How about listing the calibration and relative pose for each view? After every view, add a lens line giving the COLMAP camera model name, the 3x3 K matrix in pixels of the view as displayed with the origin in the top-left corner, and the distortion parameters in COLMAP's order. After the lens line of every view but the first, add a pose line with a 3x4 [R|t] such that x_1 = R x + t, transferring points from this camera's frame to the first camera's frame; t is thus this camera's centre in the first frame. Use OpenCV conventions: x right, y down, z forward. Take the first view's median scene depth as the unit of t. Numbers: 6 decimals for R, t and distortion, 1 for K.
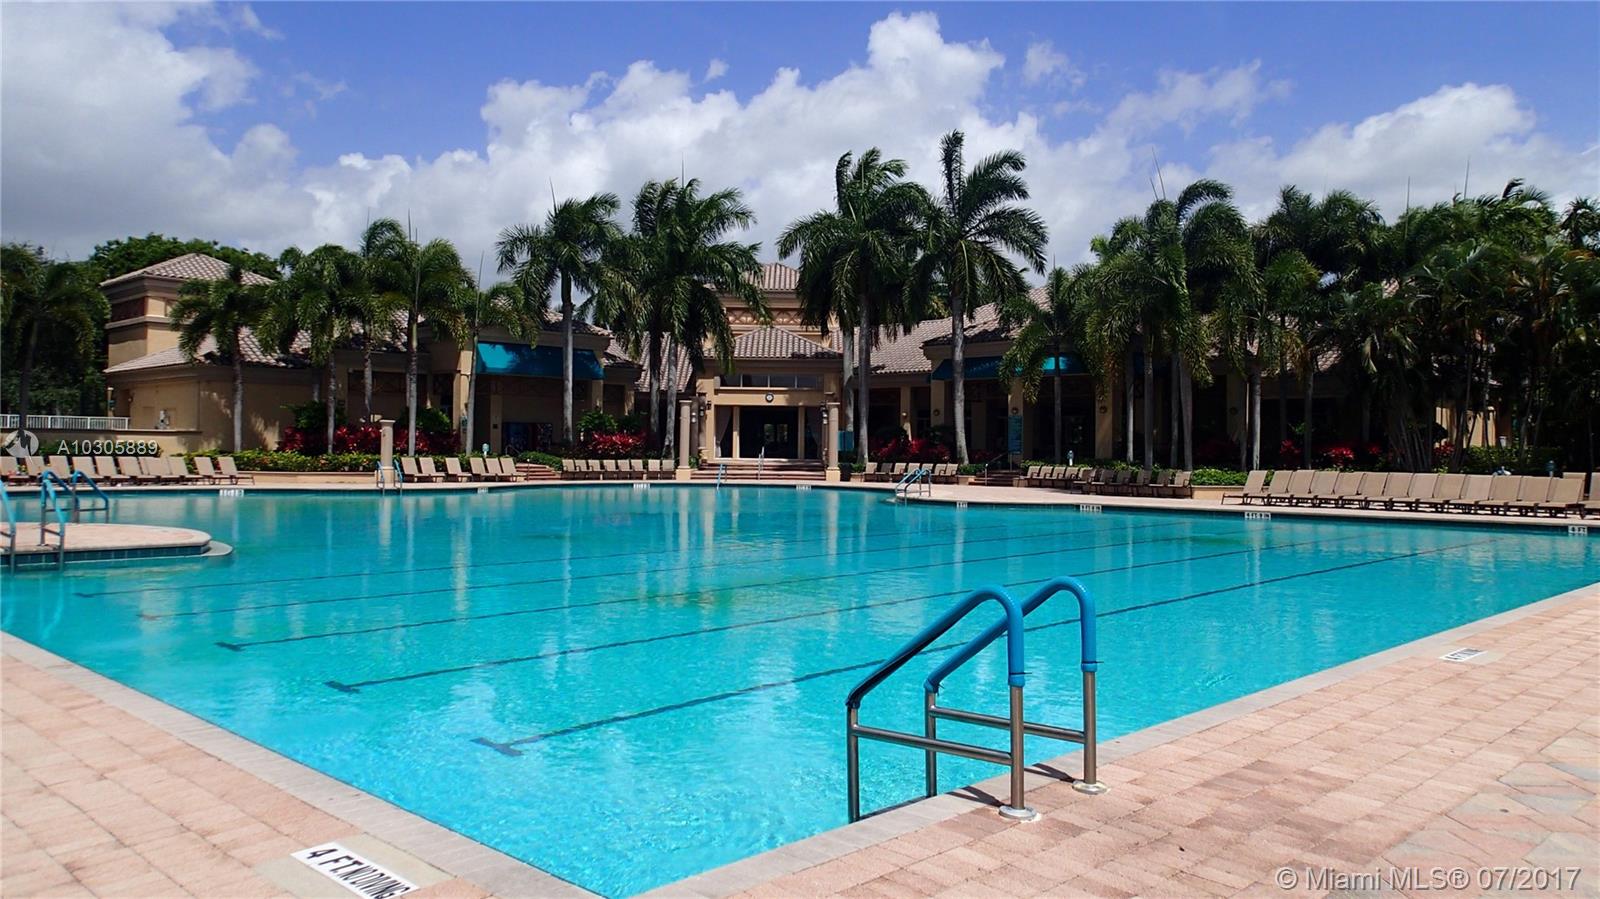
lens RADIAL K [[1199.0, 0, 800.1], [0, 1199.0, 448.7], [0, 0, 1]] dist [0.004396, 0.000826]
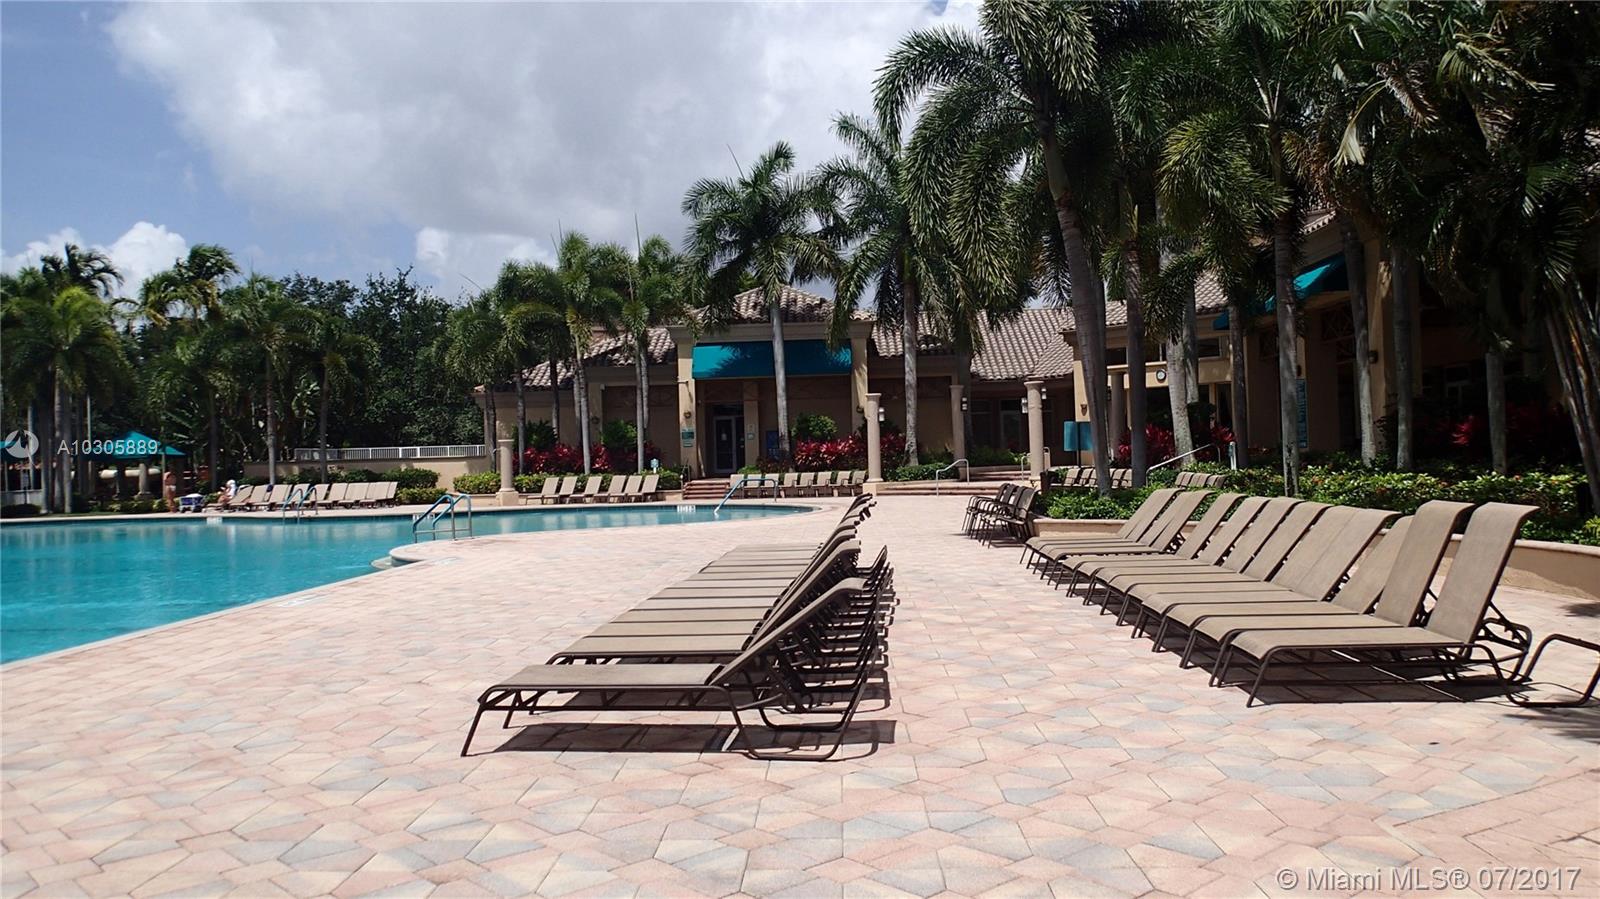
lens RADIAL K [[1199.0, 0, 800.4], [0, 1199.0, 446.3], [0, 0, 1]] dist [0.004396, 0.000826]
pose [[0.668782, -0.038748, -0.742448, 0.453876], [0.035505, 0.999166, -0.020164, 0.007738], [0.742610, -0.012875, 0.669600, 0.458801]]
